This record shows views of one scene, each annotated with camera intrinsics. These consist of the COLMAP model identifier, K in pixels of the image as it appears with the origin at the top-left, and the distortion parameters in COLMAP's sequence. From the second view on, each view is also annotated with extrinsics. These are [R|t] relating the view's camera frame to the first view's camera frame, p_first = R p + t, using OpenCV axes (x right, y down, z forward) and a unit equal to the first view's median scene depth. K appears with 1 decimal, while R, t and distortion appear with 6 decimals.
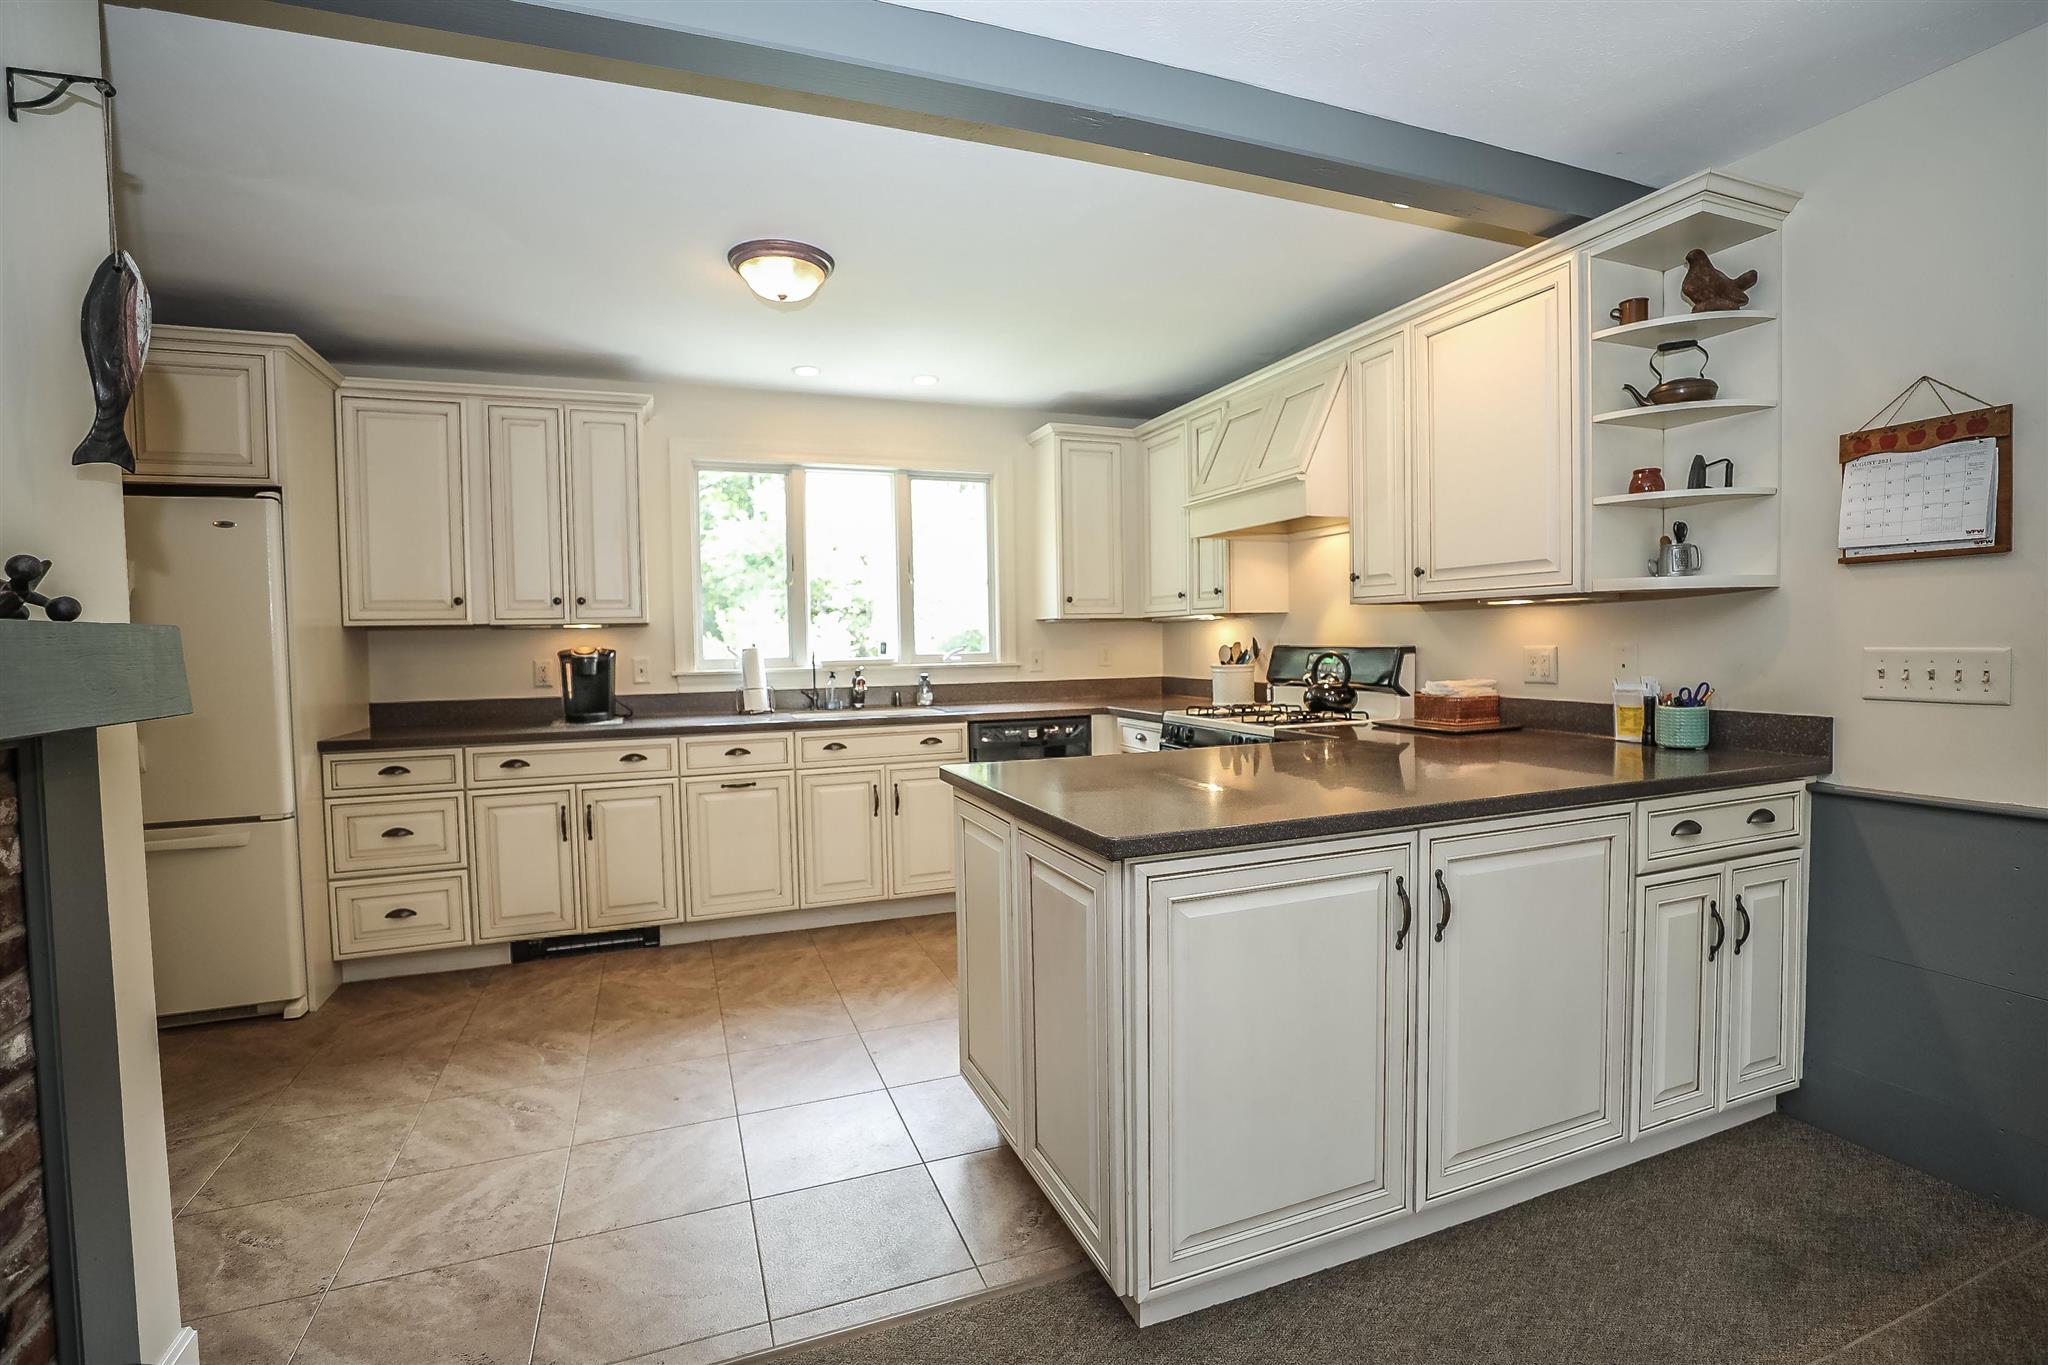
lens RADIAL K [[928.7, 0, 1024.6], [0, 928.7, 674.4], [0, 0, 1]] dist [-0.048705, 0.014253]
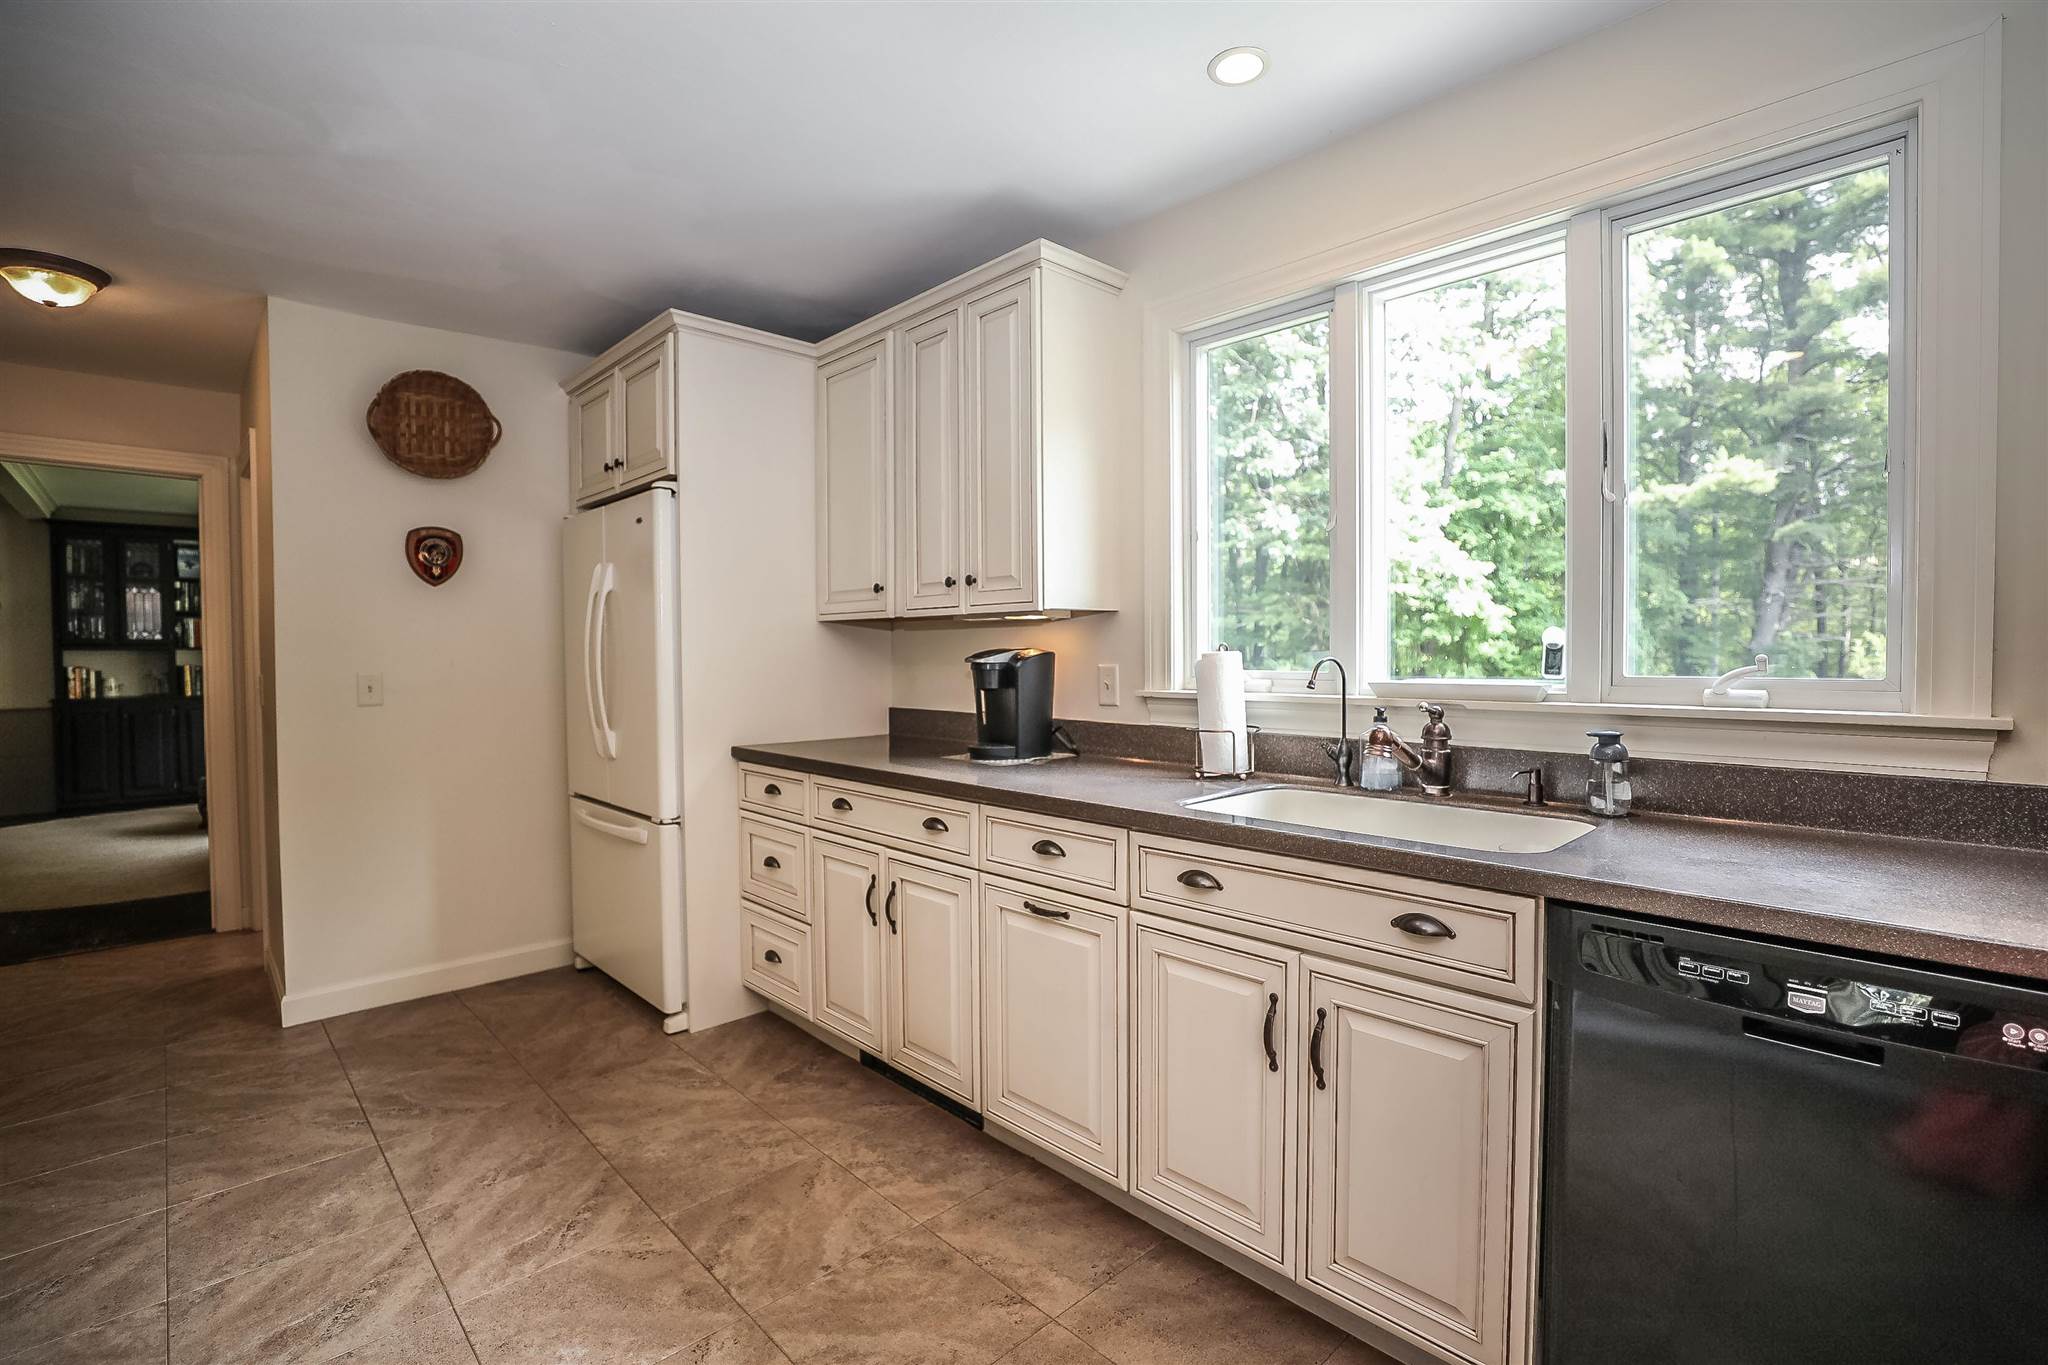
lens RADIAL K [[928.7, 0, 1024.6], [0, 928.7, 674.4], [0, 0, 1]] dist [-0.048705, 0.014253]
pose [[0.380485, 0.038537, -0.923984, 0.178592], [-0.034371, 0.999030, 0.027514, -0.031231], [0.924148, 0.021290, 0.381440, 0.802346]]
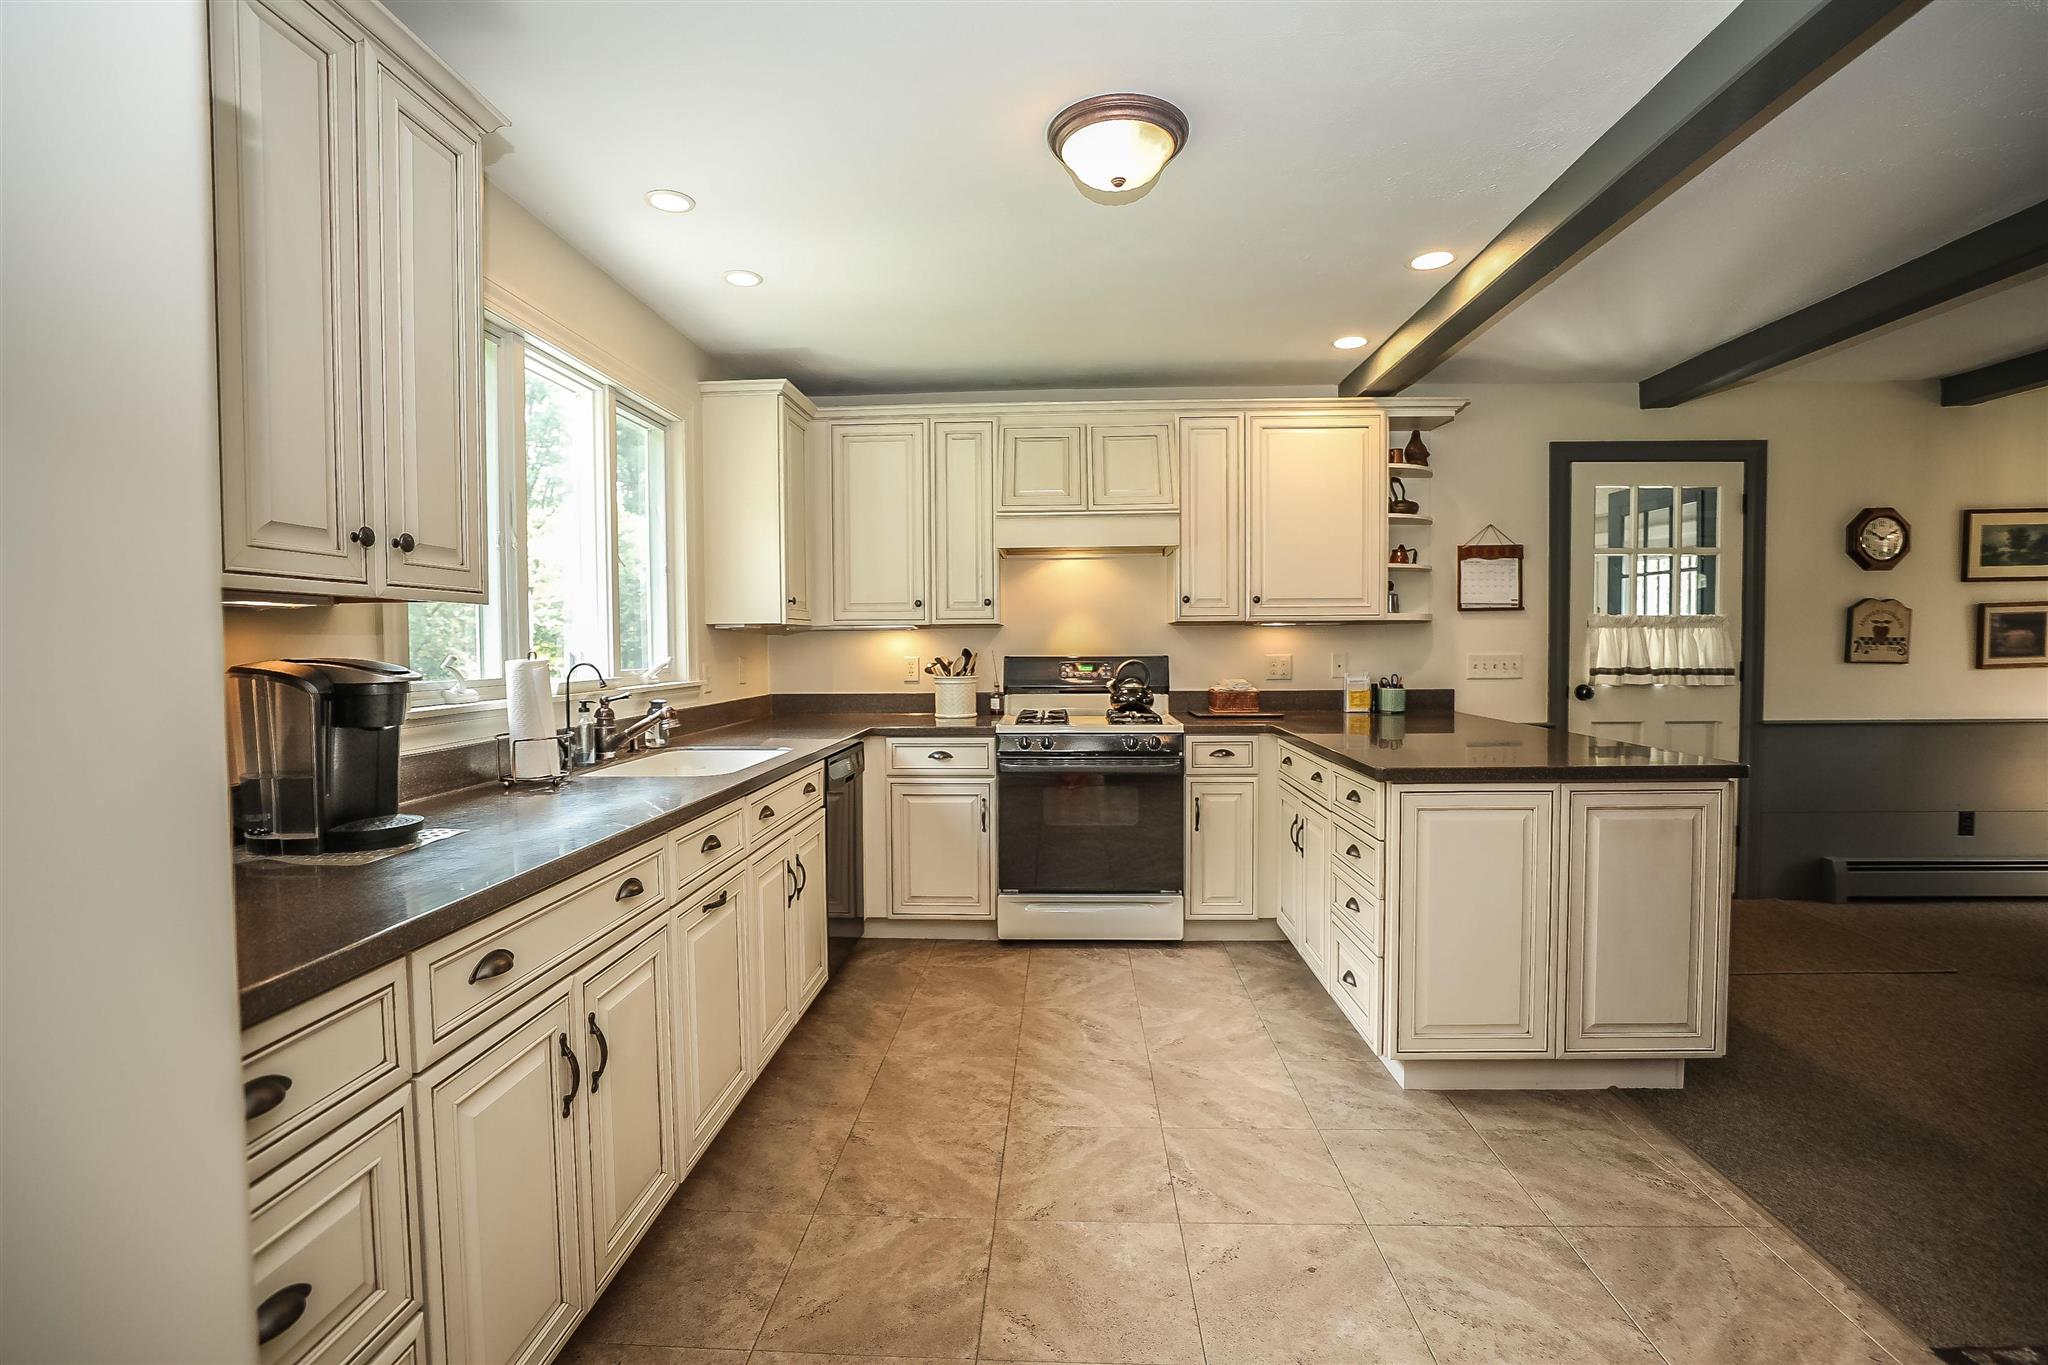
lens RADIAL K [[928.7, 0, 1024.6], [0, 928.7, 674.4], [0, 0, 1]] dist [-0.048705, 0.014253]
pose [[0.407367, -0.017114, 0.913104, -0.764273], [0.036144, 0.999343, 0.002605, -0.014007], [-0.912549, 0.031942, 0.407718, 0.608500]]
